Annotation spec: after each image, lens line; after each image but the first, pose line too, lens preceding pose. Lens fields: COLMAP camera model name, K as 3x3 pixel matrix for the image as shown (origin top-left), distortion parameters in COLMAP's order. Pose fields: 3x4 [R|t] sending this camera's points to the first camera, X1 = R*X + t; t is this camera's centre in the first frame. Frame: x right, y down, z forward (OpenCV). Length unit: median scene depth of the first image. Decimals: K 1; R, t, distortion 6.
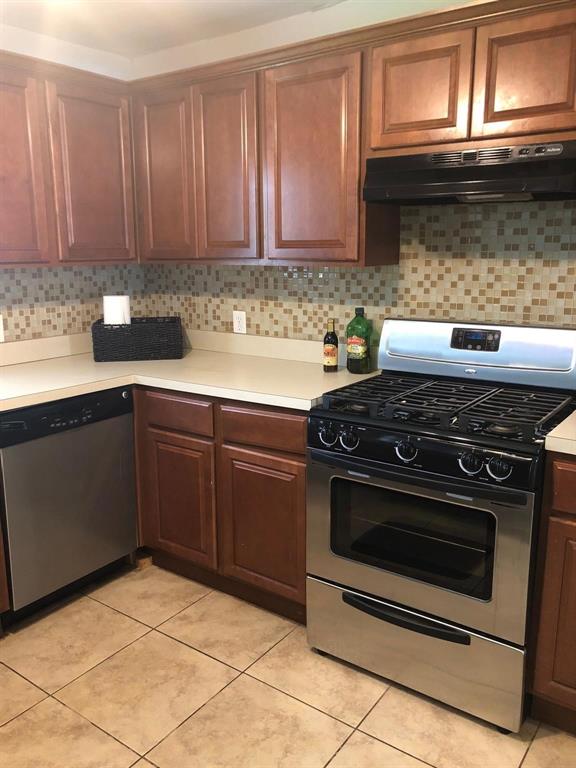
lens RADIAL K [[631.5, 0, 286.4], [0, 631.5, 381.2], [0, 0, 1]] dist [0.038726, -0.038387]
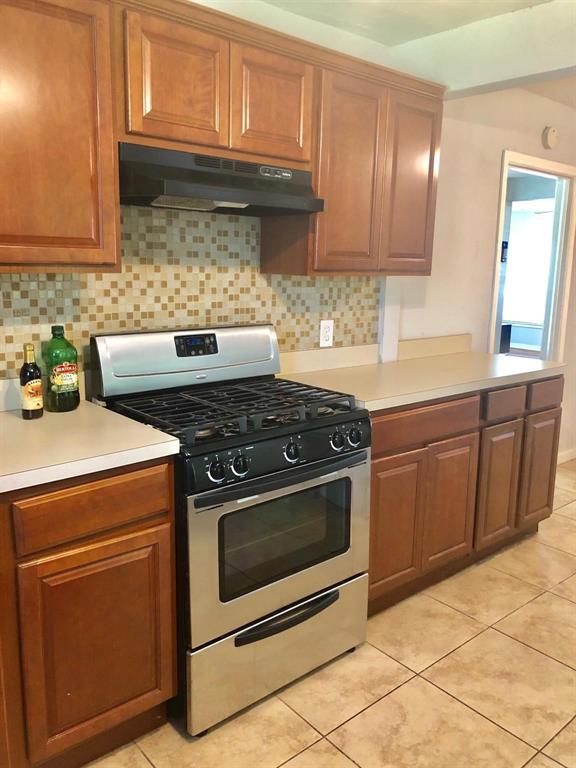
lens RADIAL K [[631.5, 0, 286.0], [0, 631.5, 386.3], [0, 0, 1]] dist [0.038726, -0.038387]
pose [[0.229091, -0.174658, 0.957607, -0.619356], [0.178593, 0.974613, 0.135035, -0.107891], [-0.956881, 0.140087, 0.254468, 0.593334]]
